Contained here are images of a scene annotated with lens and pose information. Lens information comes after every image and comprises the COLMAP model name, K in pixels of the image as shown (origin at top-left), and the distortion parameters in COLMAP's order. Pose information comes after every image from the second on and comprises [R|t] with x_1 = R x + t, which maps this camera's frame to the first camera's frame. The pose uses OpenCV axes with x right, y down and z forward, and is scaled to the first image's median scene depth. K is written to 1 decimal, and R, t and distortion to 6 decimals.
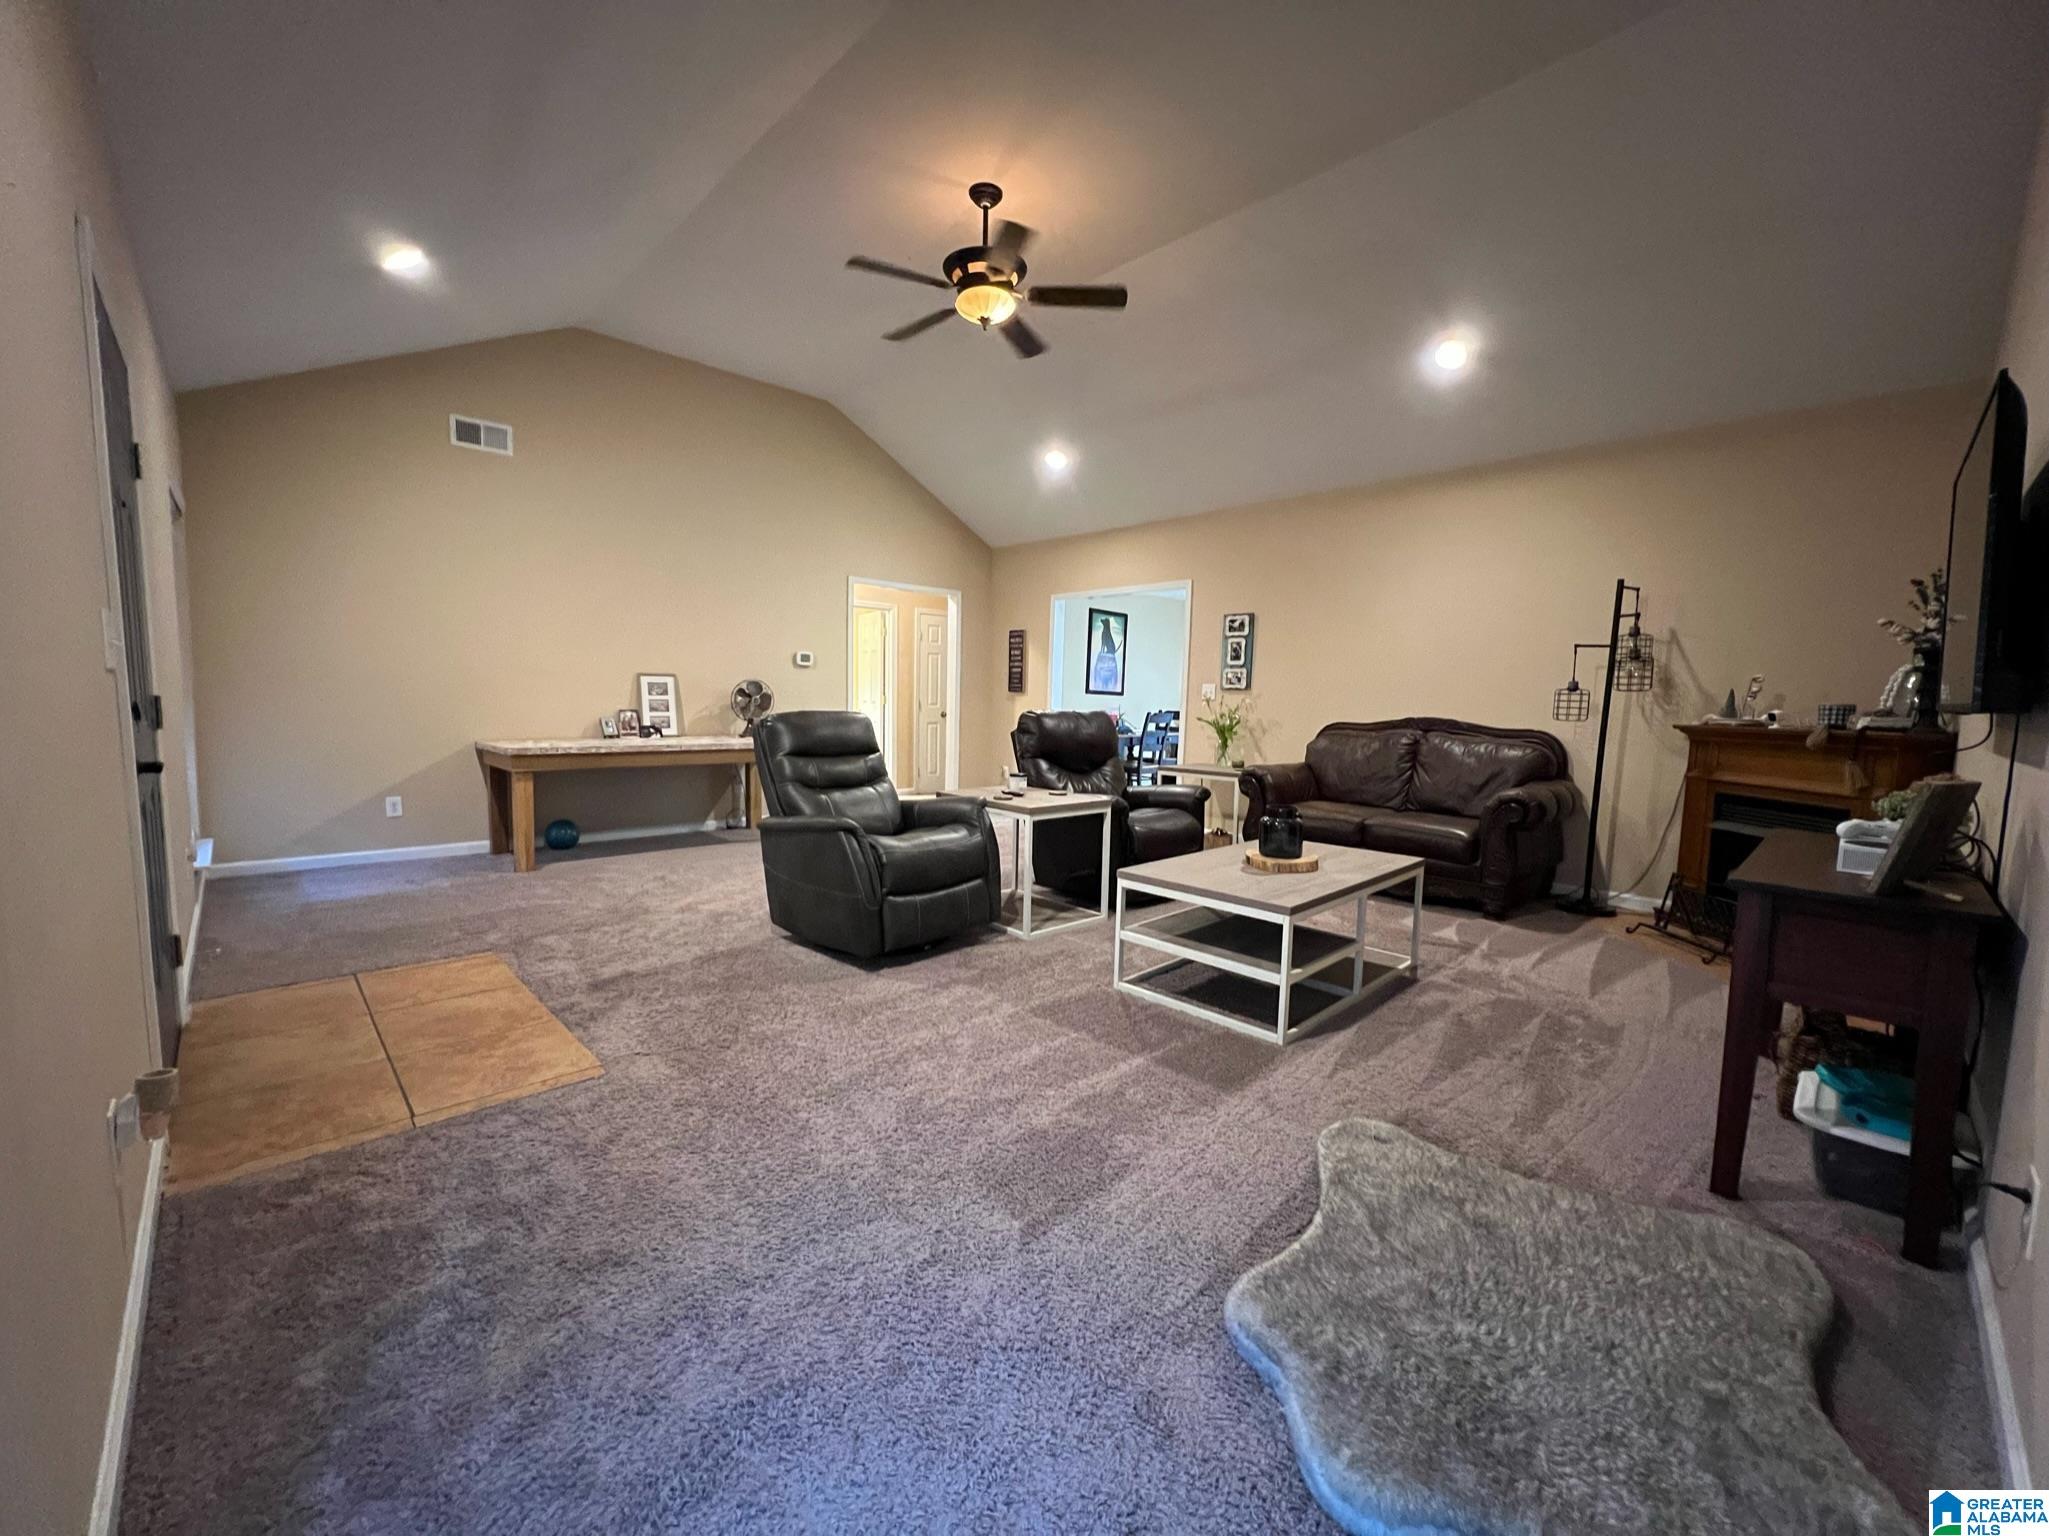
lens RADIAL K [[817.1, 0, 1025.0], [0, 817.1, 773.0], [0, 0, 1]] dist [0.001028, 0.000044]
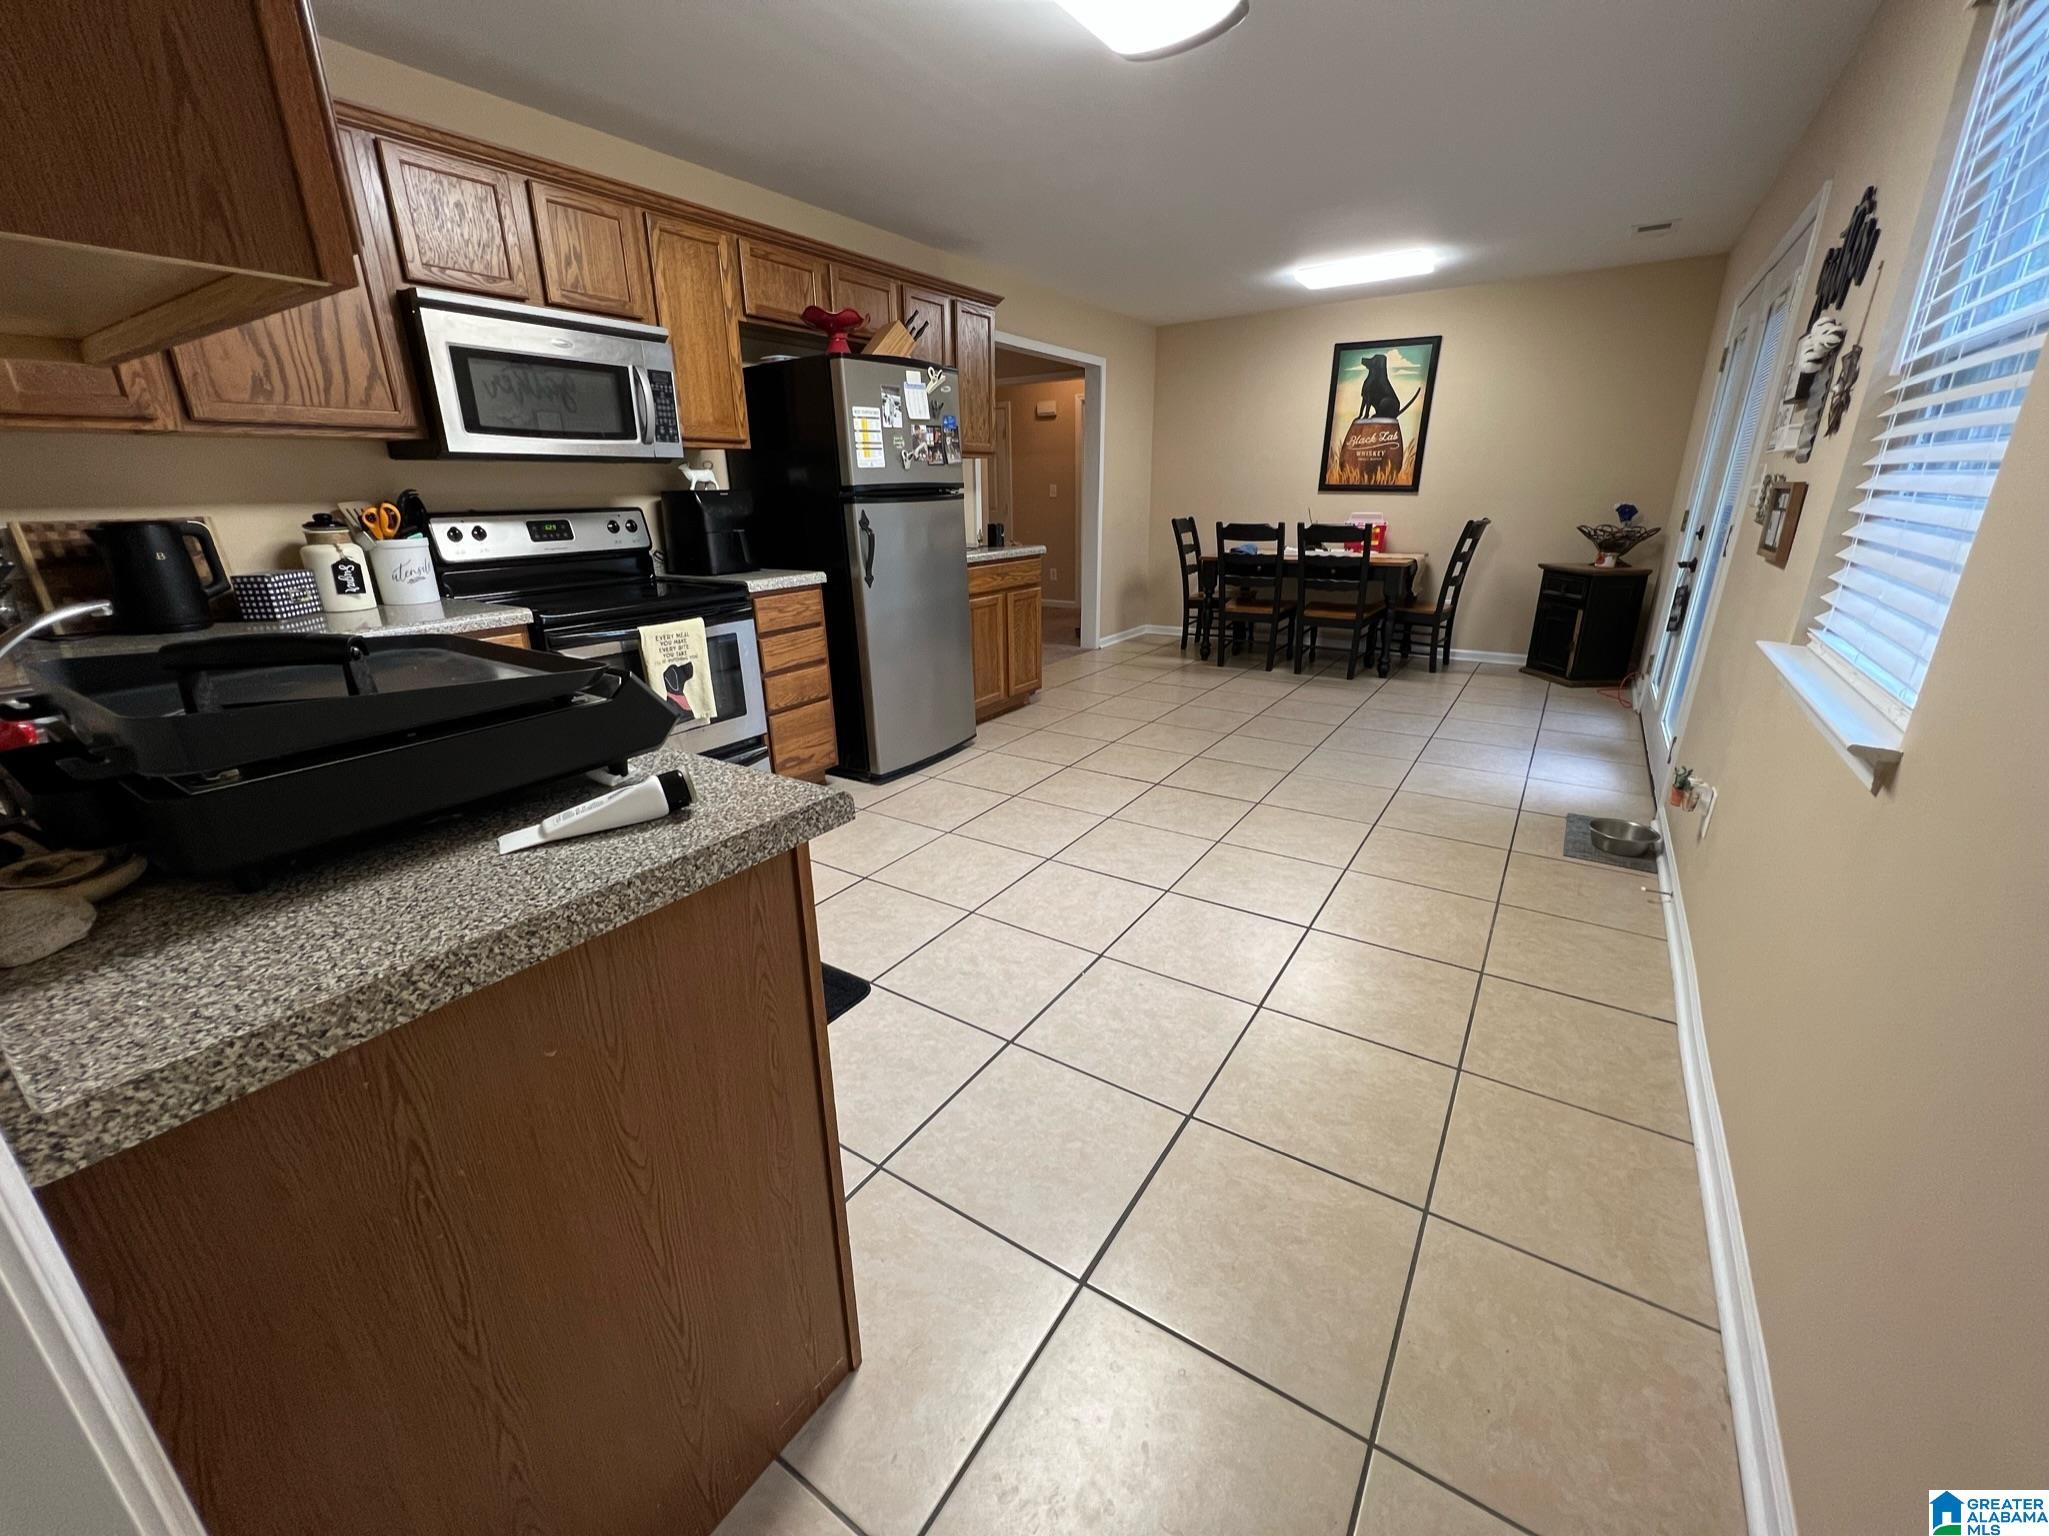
lens RADIAL K [[817.1, 0, 1024.1], [0, 817.1, 760.7], [0, 0, 1]] dist [0.001028, 0.000044]
pose [[0.207529, 0.301997, -0.930446, 0.676832], [-0.072174, 0.953288, 0.293313, -0.064595], [0.975563, 0.006283, 0.219631, 0.620979]]
